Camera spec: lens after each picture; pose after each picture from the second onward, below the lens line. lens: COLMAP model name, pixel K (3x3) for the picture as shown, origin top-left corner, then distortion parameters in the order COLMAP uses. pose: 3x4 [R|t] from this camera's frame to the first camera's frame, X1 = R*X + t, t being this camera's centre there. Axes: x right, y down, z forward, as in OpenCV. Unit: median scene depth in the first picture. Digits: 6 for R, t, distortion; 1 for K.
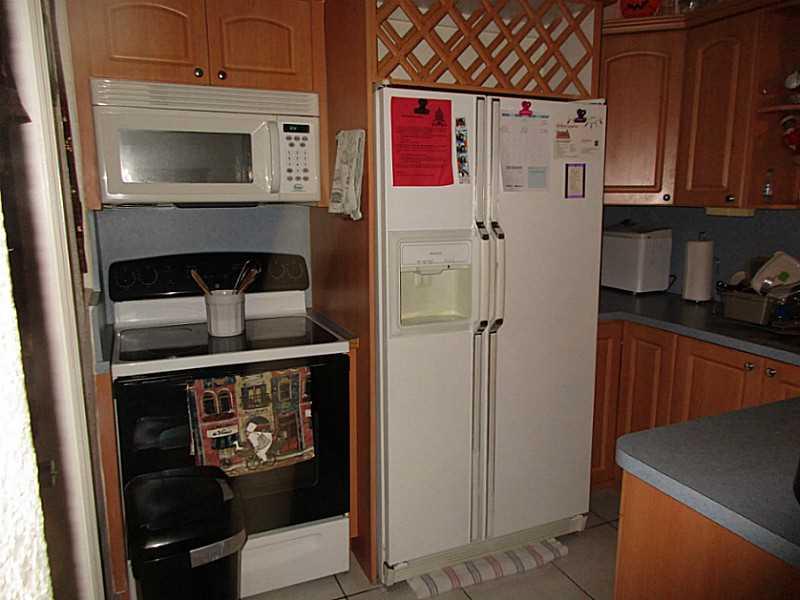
lens RADIAL K [[593.3, 0, 397.1], [0, 593.3, 300.9], [0, 0, 1]] dist [0.000910, 0.001307]
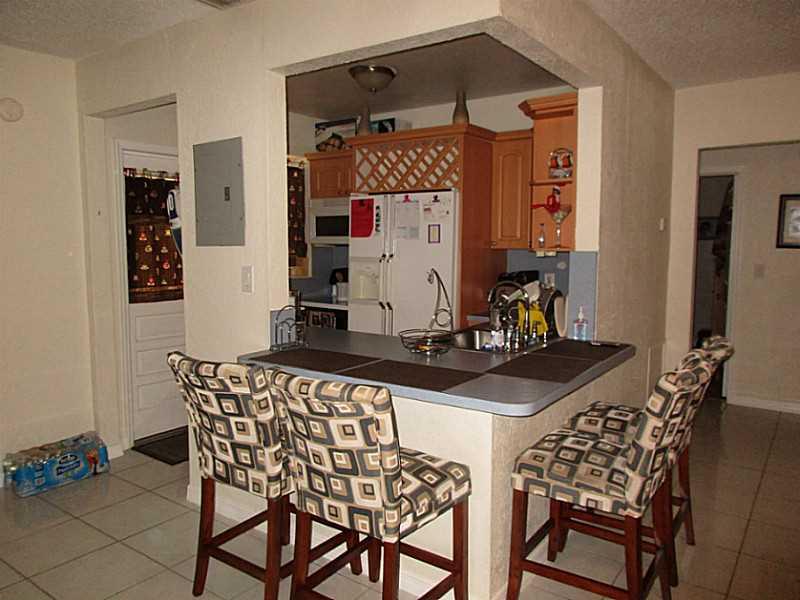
lens RADIAL K [[593.3, 0, 397.1], [0, 593.3, 300.9], [0, 0, 1]] dist [0.000910, 0.001307]
pose [[0.500303, 0.090892, -0.861066, 1.932873], [-0.157162, 0.987488, 0.012921, -0.005346], [0.851467, 0.128862, 0.508329, 0.006408]]
